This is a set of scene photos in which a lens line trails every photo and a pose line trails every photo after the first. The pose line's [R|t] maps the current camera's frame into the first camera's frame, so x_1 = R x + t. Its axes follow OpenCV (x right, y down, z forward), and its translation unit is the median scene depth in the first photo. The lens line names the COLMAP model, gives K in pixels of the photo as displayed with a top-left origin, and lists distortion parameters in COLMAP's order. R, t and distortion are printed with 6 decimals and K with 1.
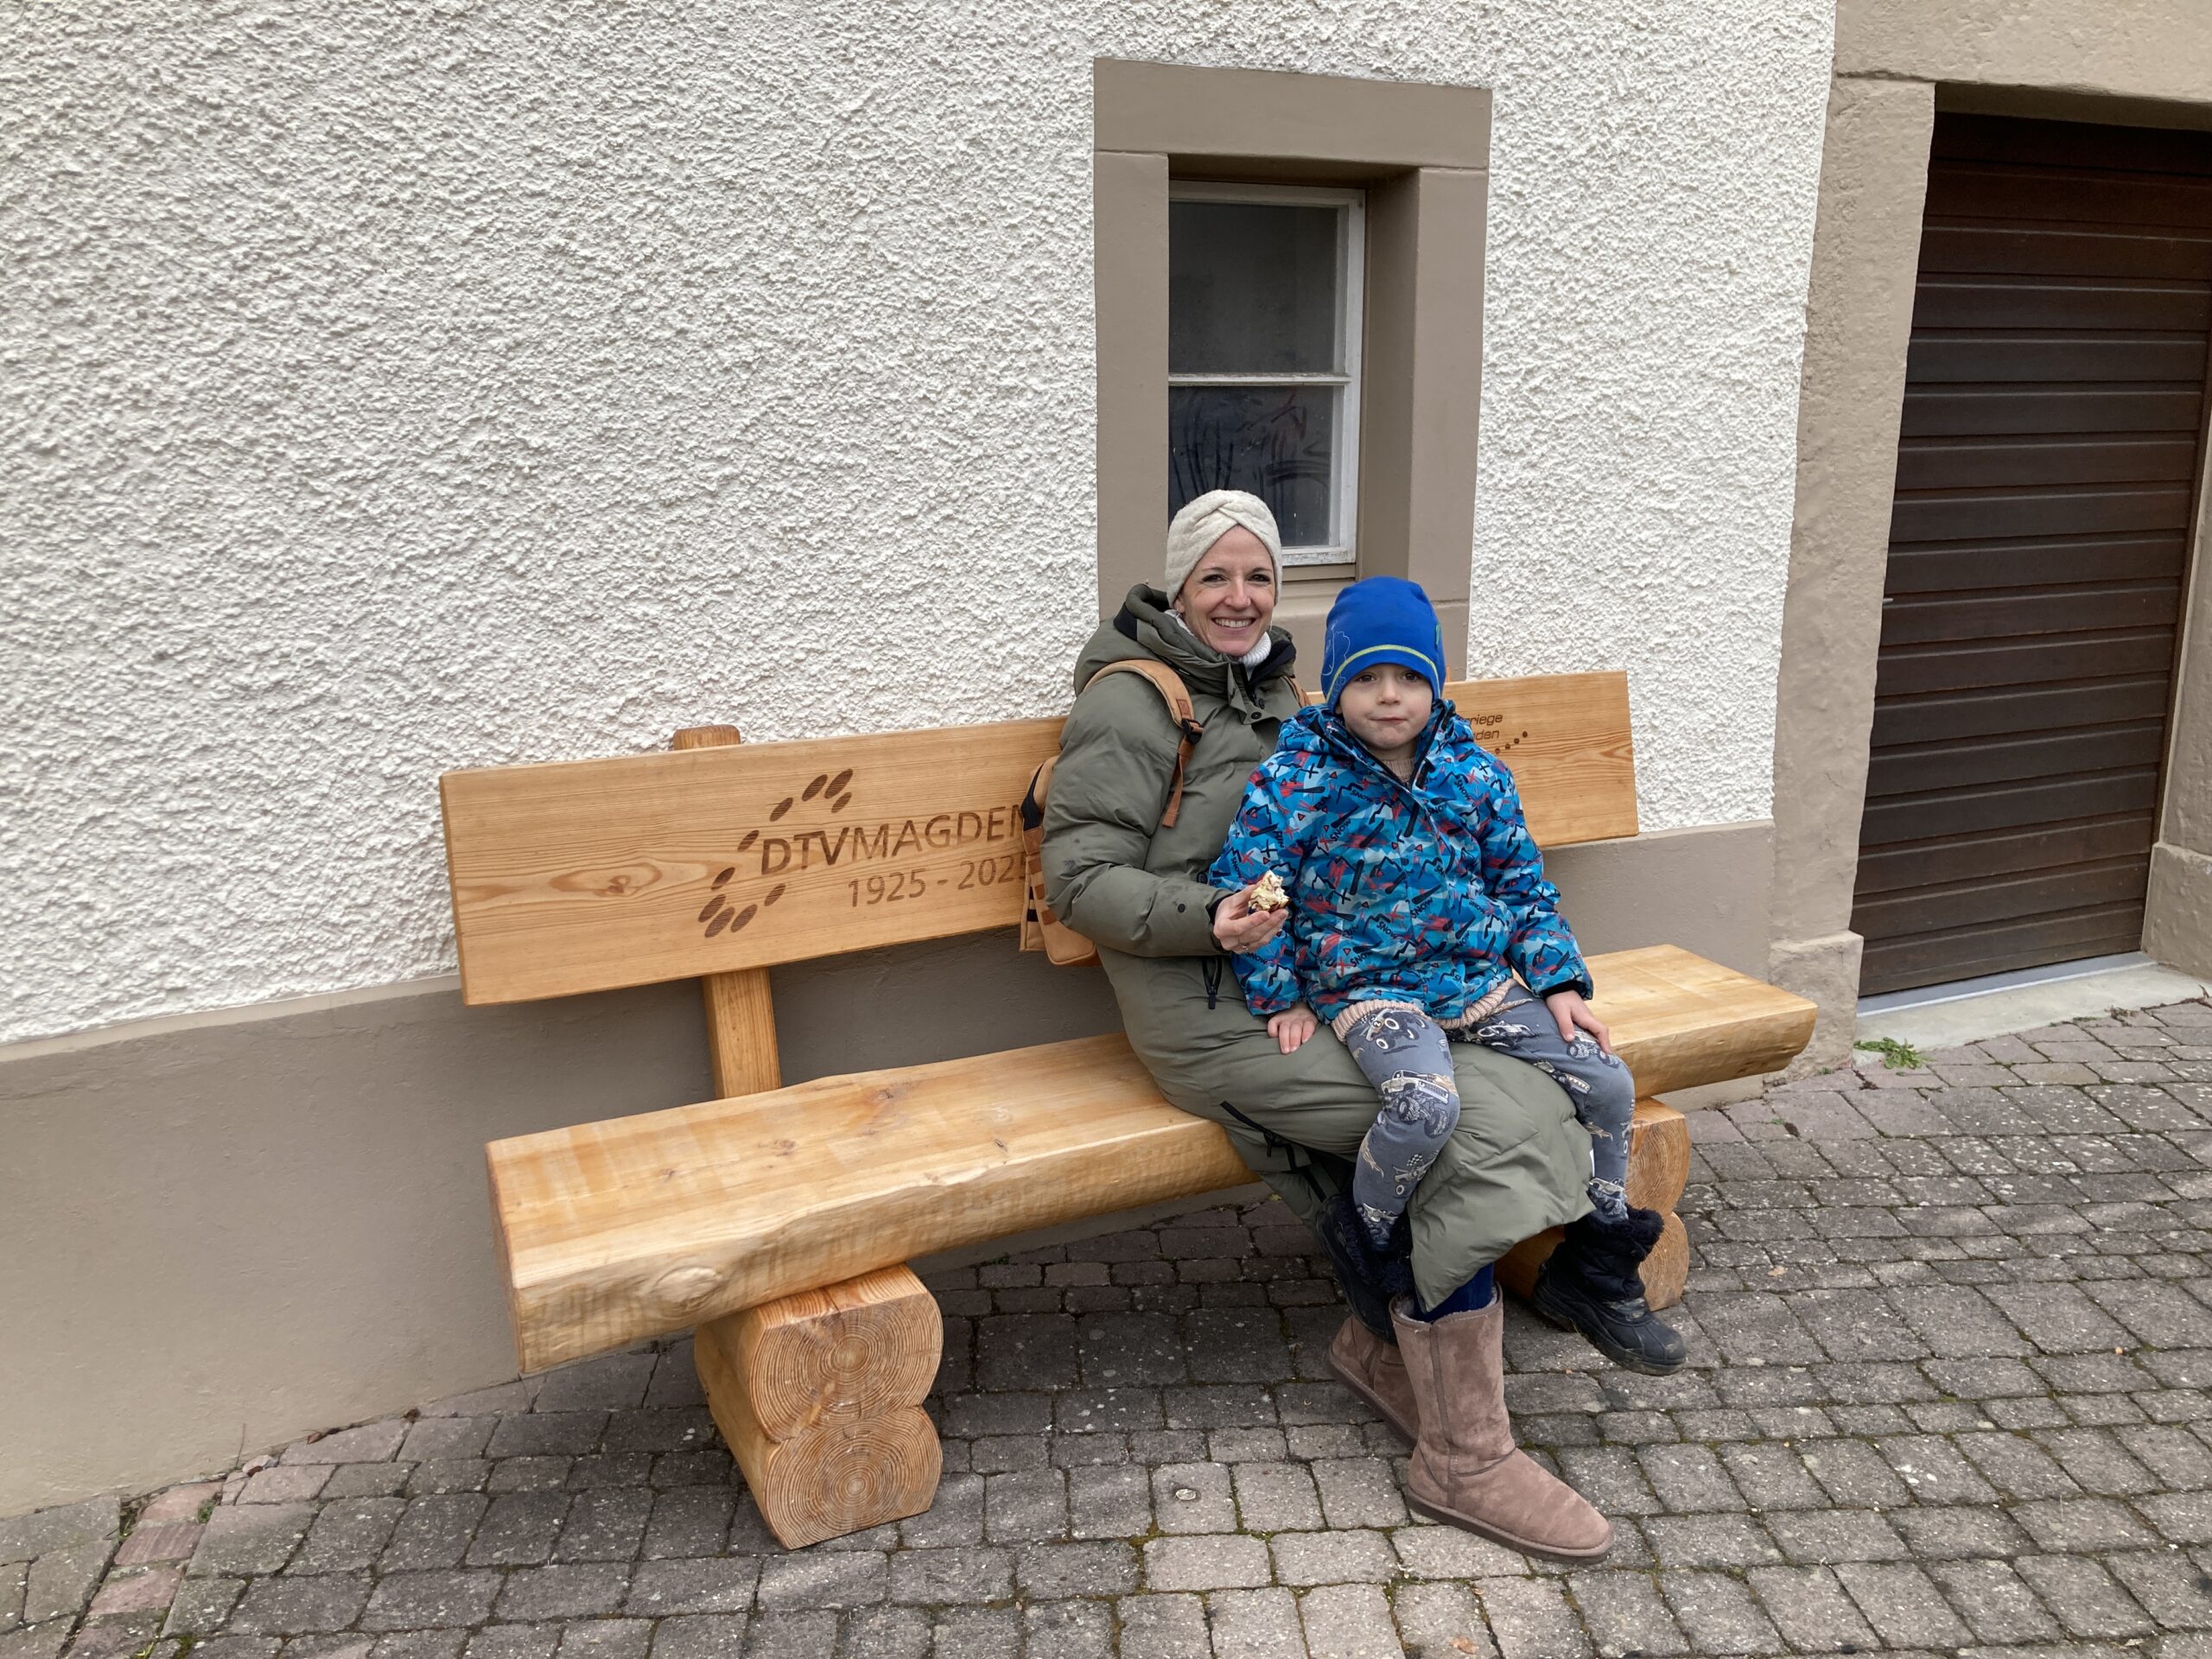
lens RADIAL K [[1801.2, 0, 1100.3], [0, 1801.2, 841.2], [0, 0, 1]] dist [0.003742, 0.032087]
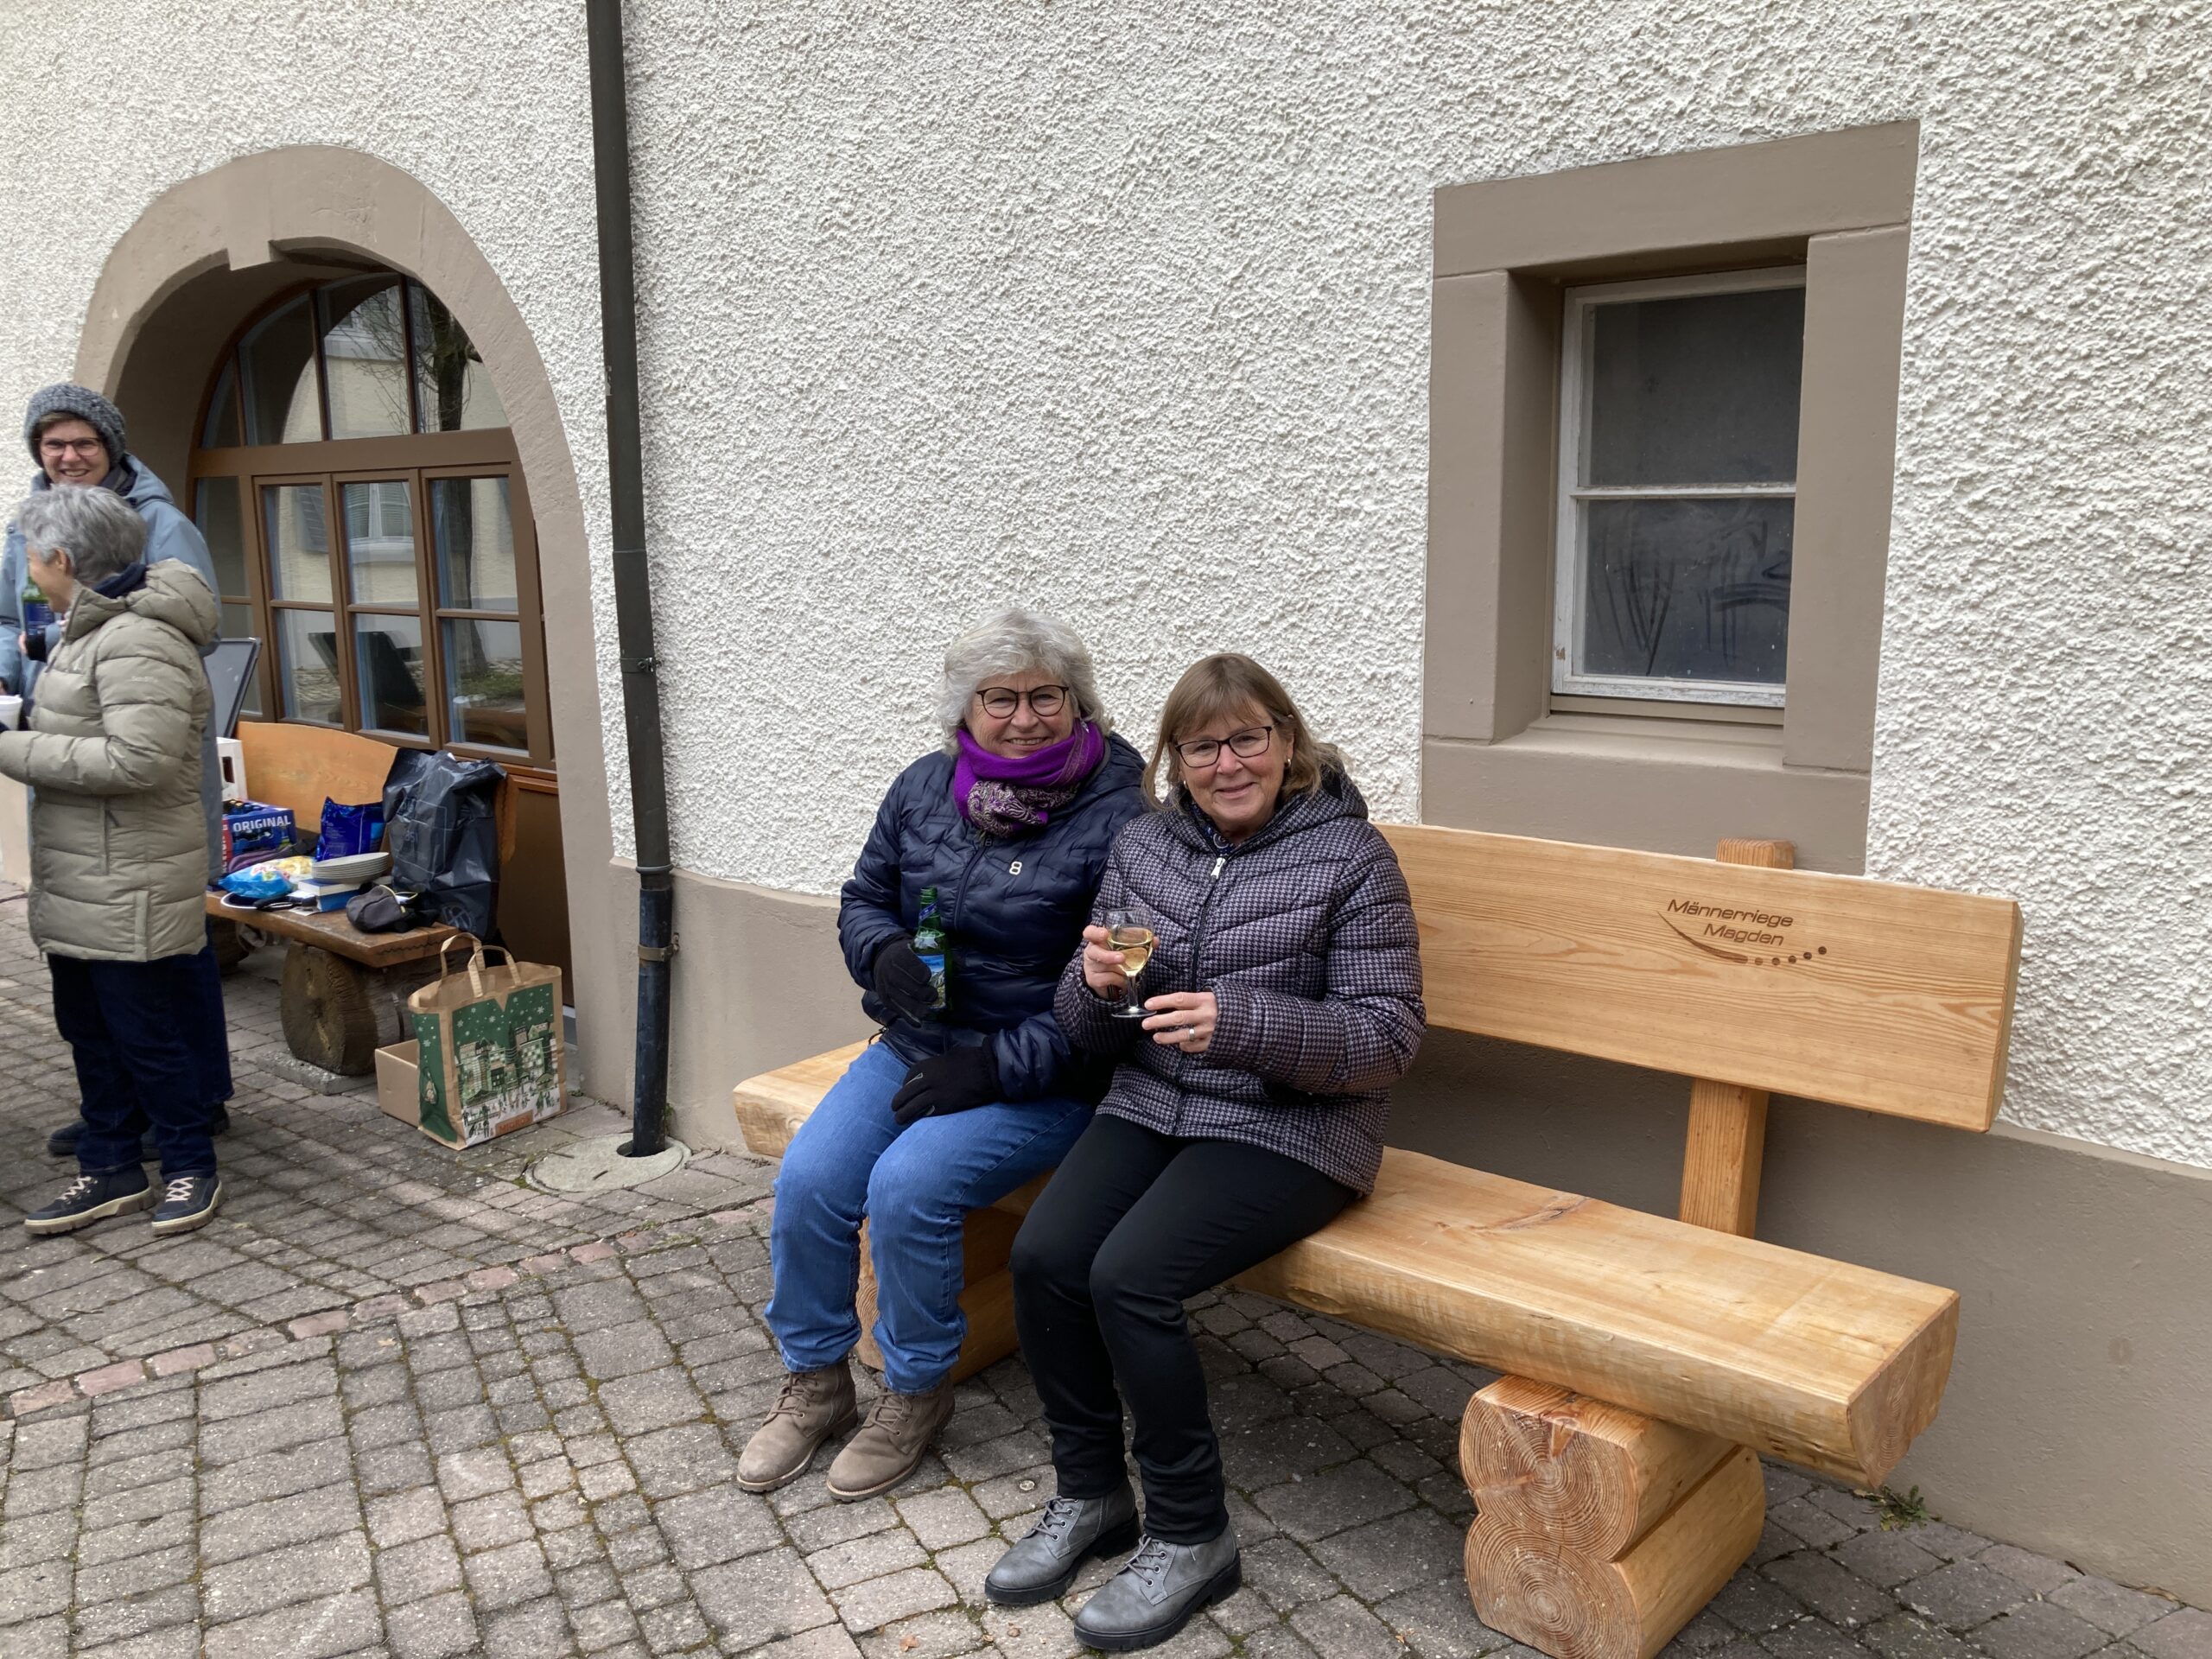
lens RADIAL K [[1810.4, 0, 1131.1], [0, 1810.4, 855.7], [0, 0, 1]] dist [0.009702, 0.018055]
pose [[0.422734, 0.177820, -0.888637, 0.936587], [-0.191095, 0.976004, 0.104397, -0.145679], [0.885878, 0.125682, 0.446570, 0.453674]]
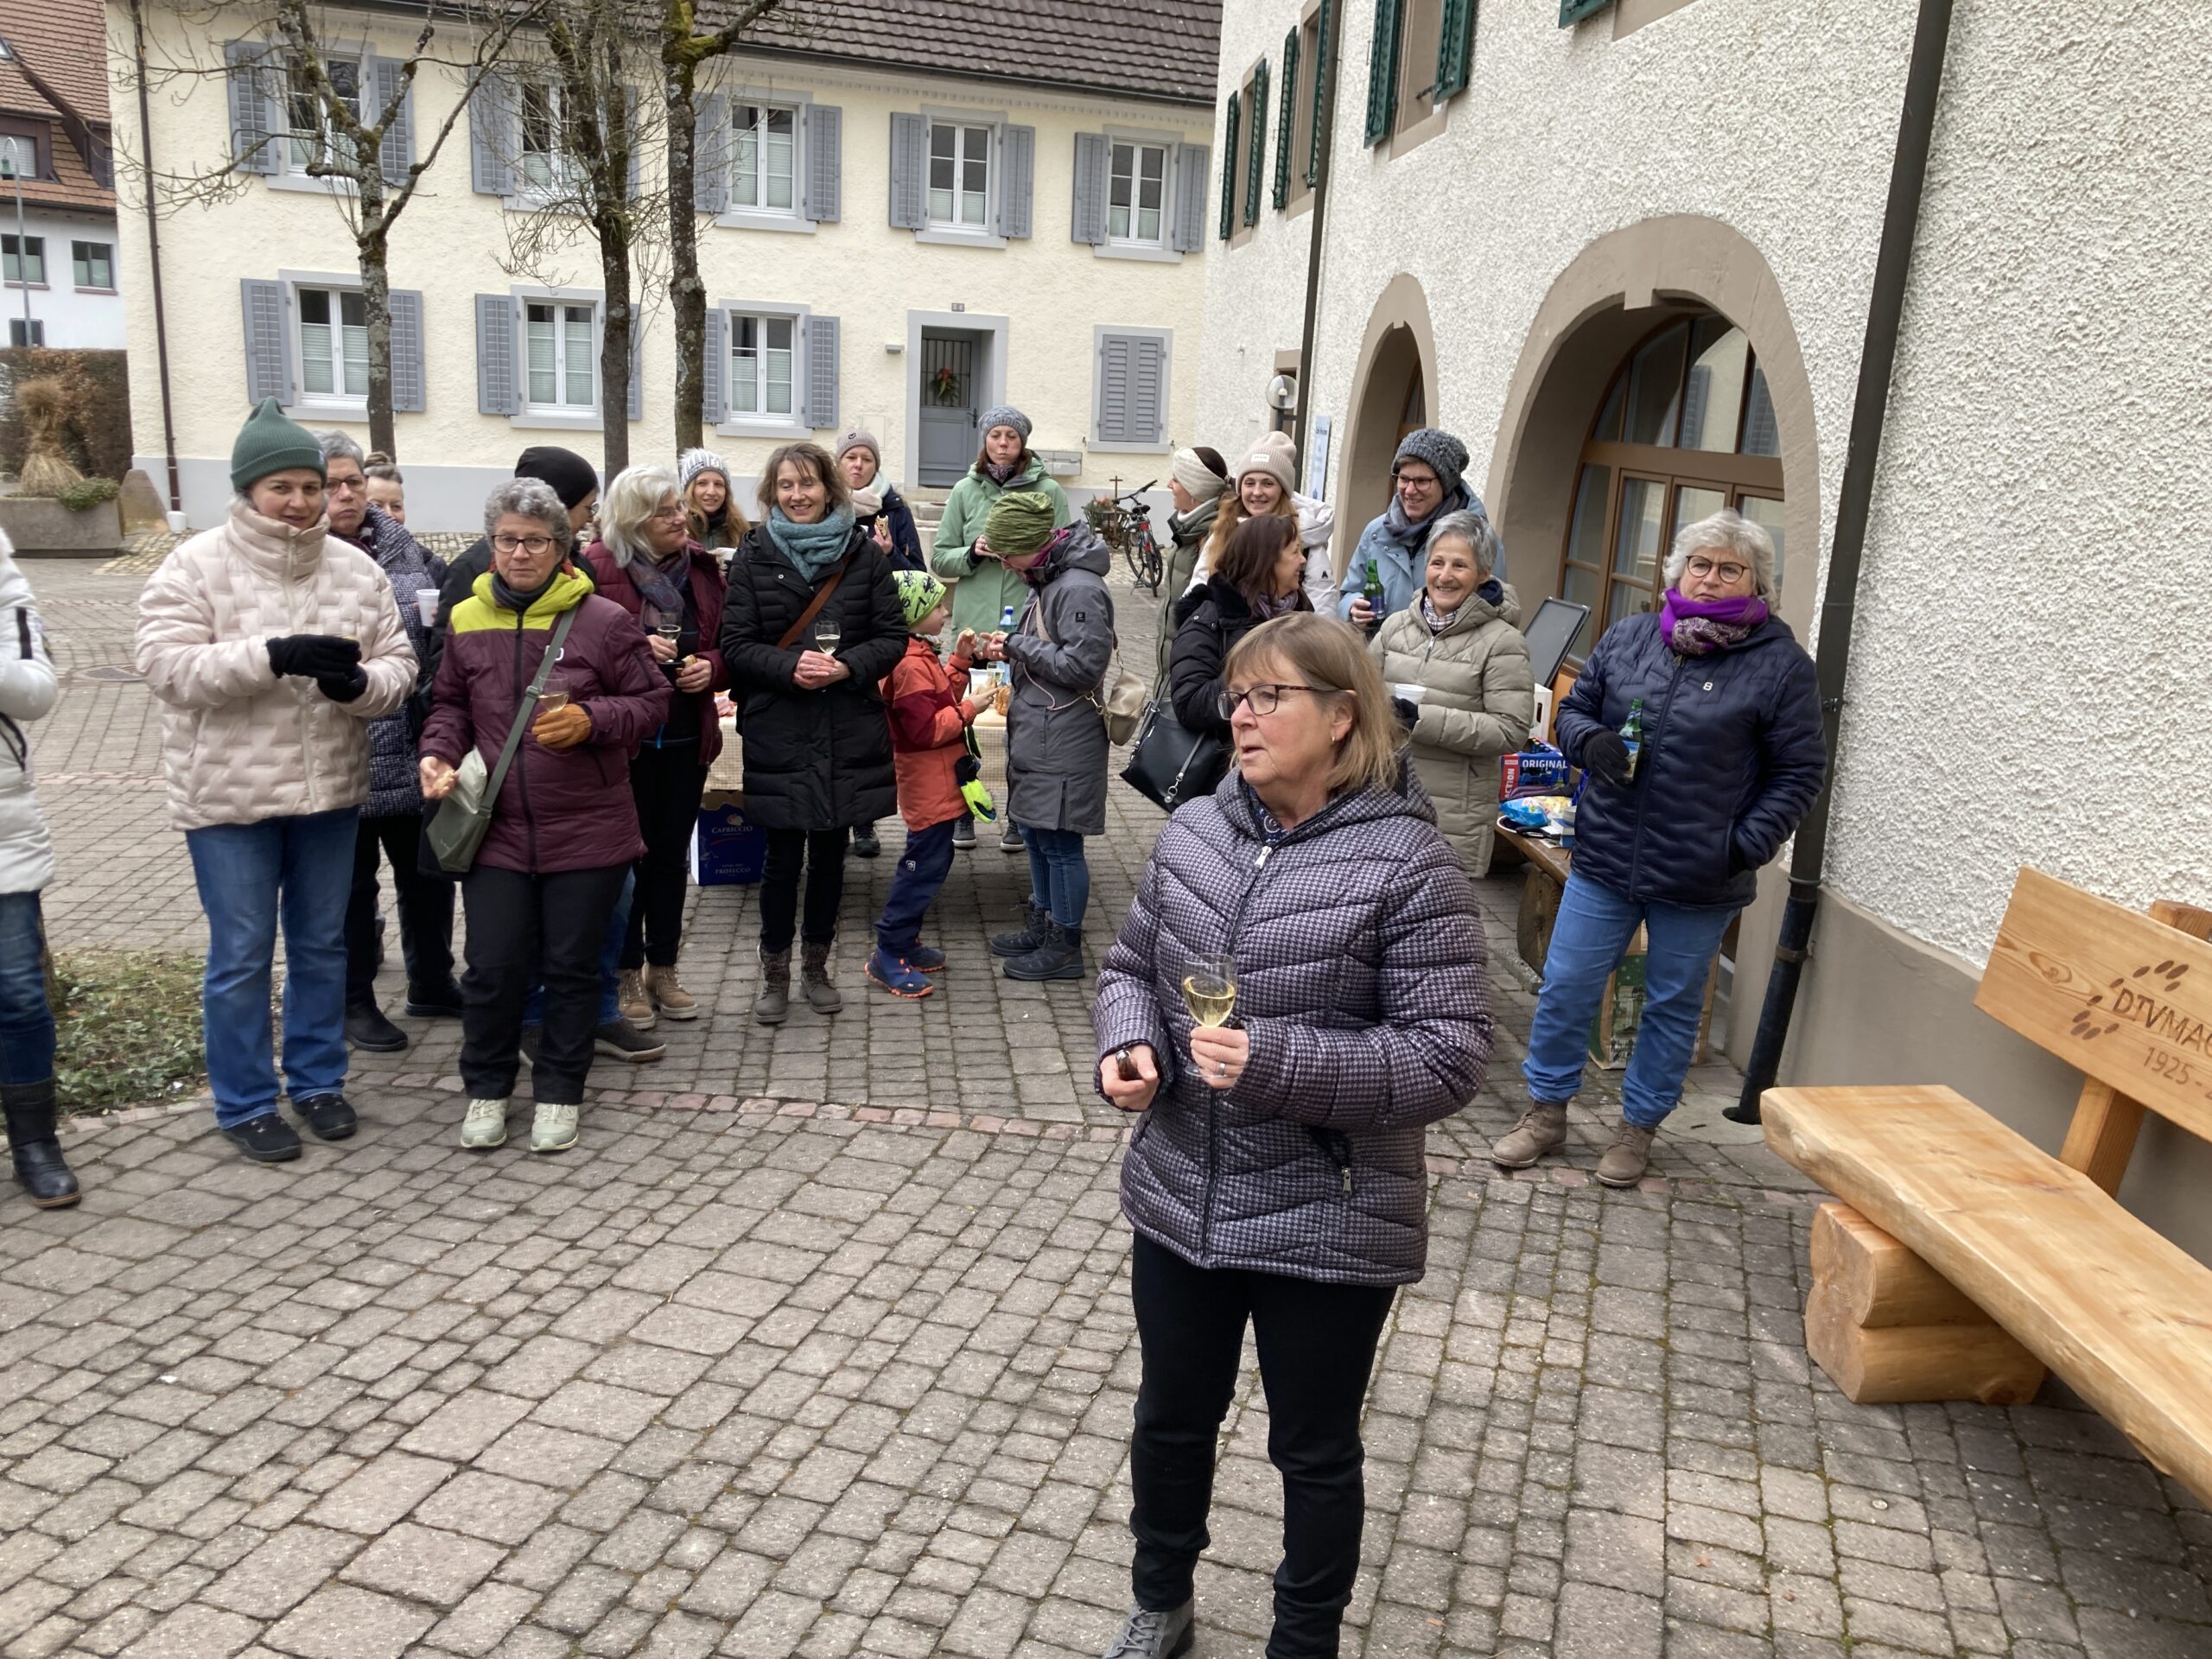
lens RADIAL K [[1820.7, 0, 1136.9], [0, 1820.7, 826.5], [0, 0, 1]] dist [0.008095, 0.010068]
pose [[-0.319788, 0.218697, -0.921904, 1.216634], [-0.252536, 0.918126, 0.305400, -0.325815], [0.913215, 0.330478, -0.238377, 0.607014]]
